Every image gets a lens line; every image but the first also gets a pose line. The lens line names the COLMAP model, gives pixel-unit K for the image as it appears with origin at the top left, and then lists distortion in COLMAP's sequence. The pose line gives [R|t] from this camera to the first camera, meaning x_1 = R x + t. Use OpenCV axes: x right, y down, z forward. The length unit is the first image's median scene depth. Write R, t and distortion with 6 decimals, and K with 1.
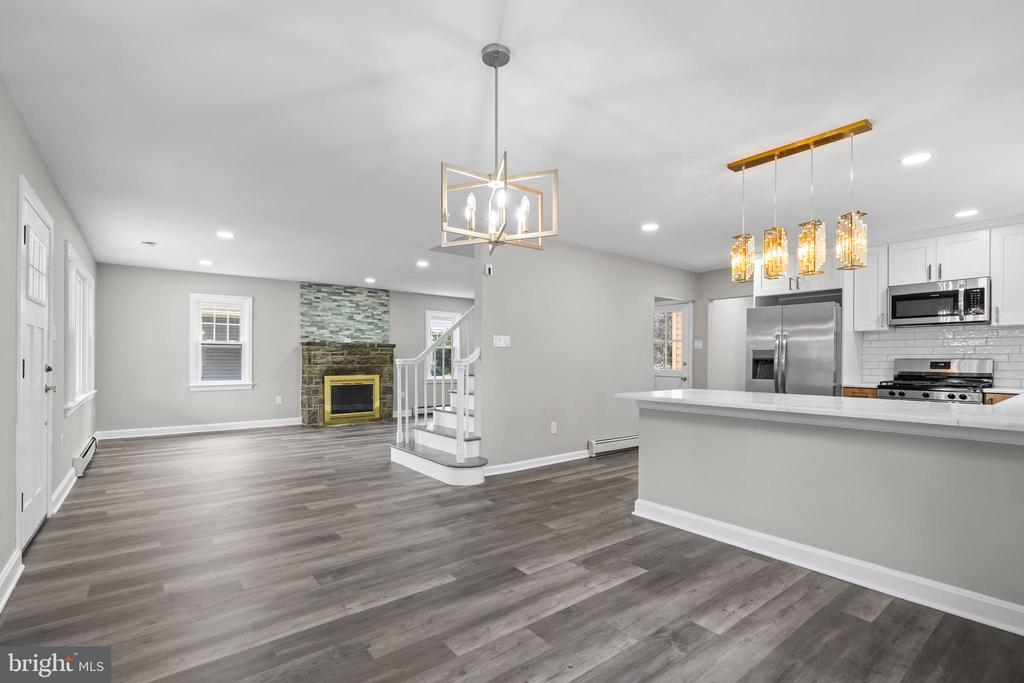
lens RADIAL K [[471.2, 0, 510.5], [0, 471.2, 356.1], [0, 0, 1]] dist [0.000165, 0.000107]
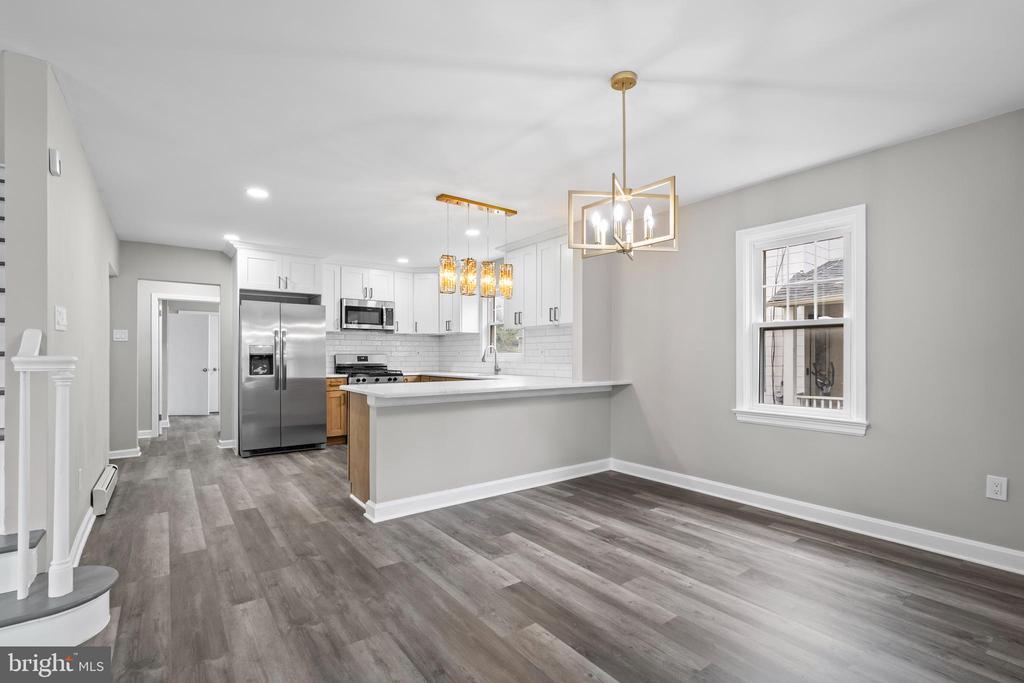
lens RADIAL K [[464.5, 0, 508.6], [0, 464.5, 355.7], [0, 0, 1]] dist [-0.002216, -0.000534]
pose [[0.028952, -0.005694, 0.999565, -0.391811], [-0.008690, 0.999945, 0.005948, -0.001235], [-0.999543, -0.008858, 0.028901, 0.431588]]
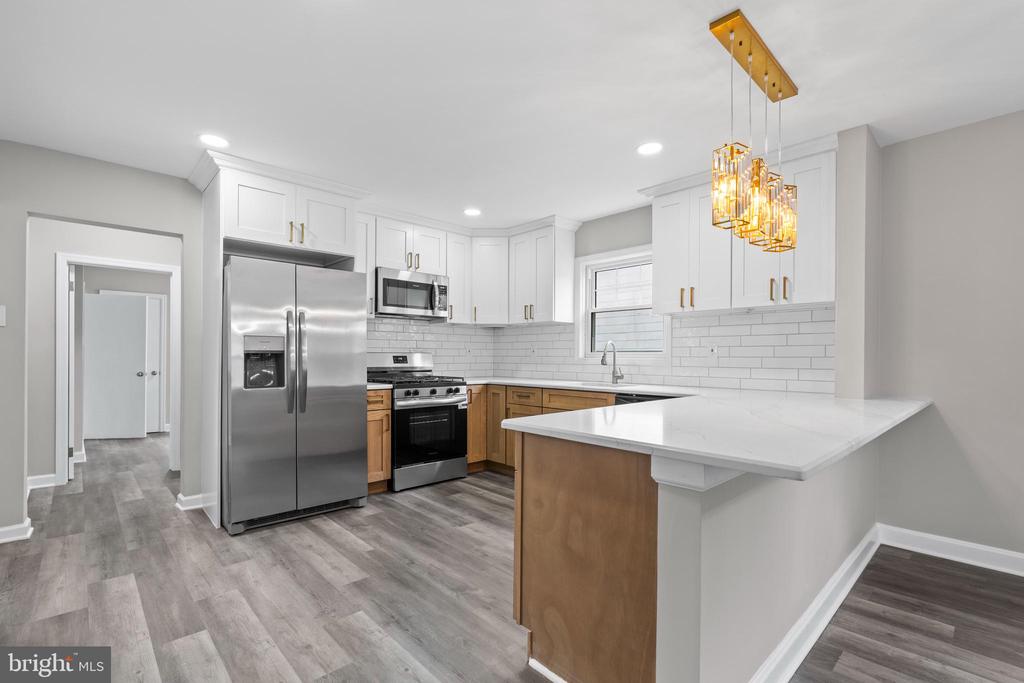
lens RADIAL K [[464.5, 0, 508.6], [0, 464.5, 355.7], [0, 0, 1]] dist [-0.002216, -0.000534]
pose [[-0.083683, -0.005999, 0.996474, -0.038706], [-0.013142, 0.999902, 0.004916, 0.003805], [-0.996406, -0.012685, -0.083754, 0.713418]]
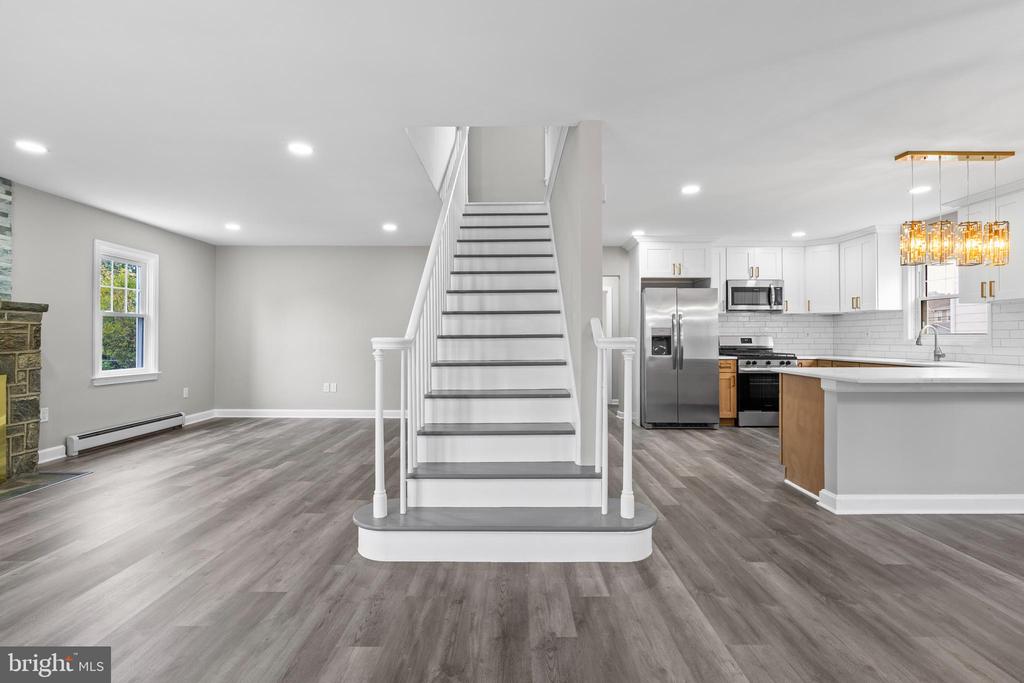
lens RADIAL K [[471.6, 0, 514.7], [0, 471.6, 333.1], [0, 0, 1]] dist [-0.003863, 0.000014]
pose [[0.619172, 0.001946, 0.785253, -0.486070], [-0.004463, 0.999989, 0.001041, -0.000599], [-0.785243, -0.004149, 0.619174, 0.563758]]
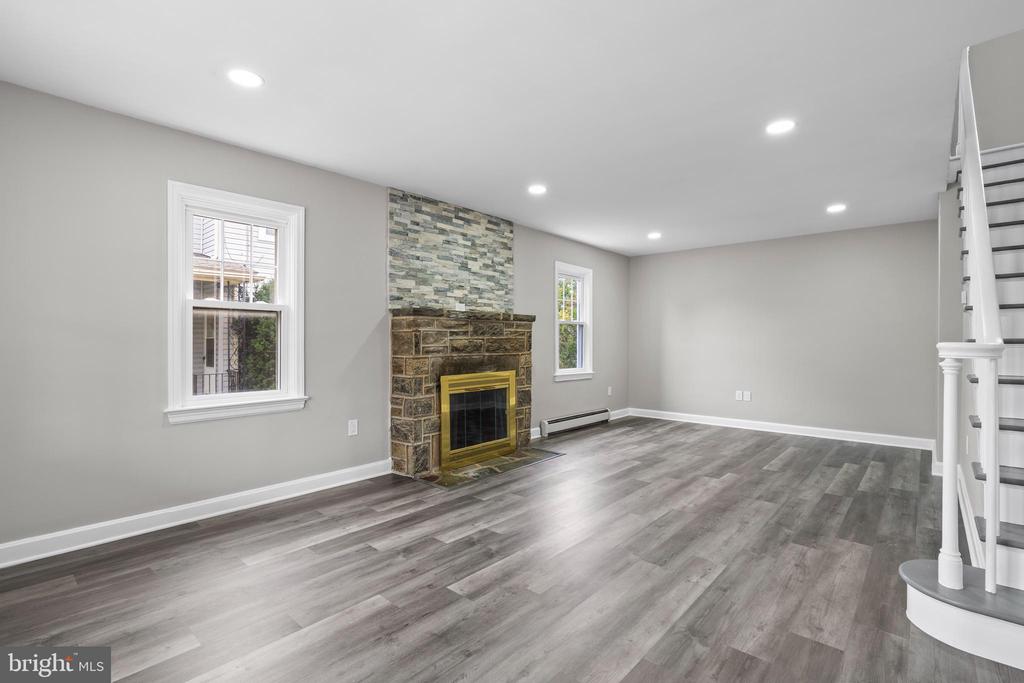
lens RADIAL K [[471.6, 0, 514.7], [0, 471.6, 333.1], [0, 0, 1]] dist [-0.003863, 0.000014]
pose [[0.980701, 0.000195, 0.195512, -0.576477], [0.001274, 0.999972, -0.007384, 0.000246], [-0.195508, 0.007491, 0.980673, 0.677543]]
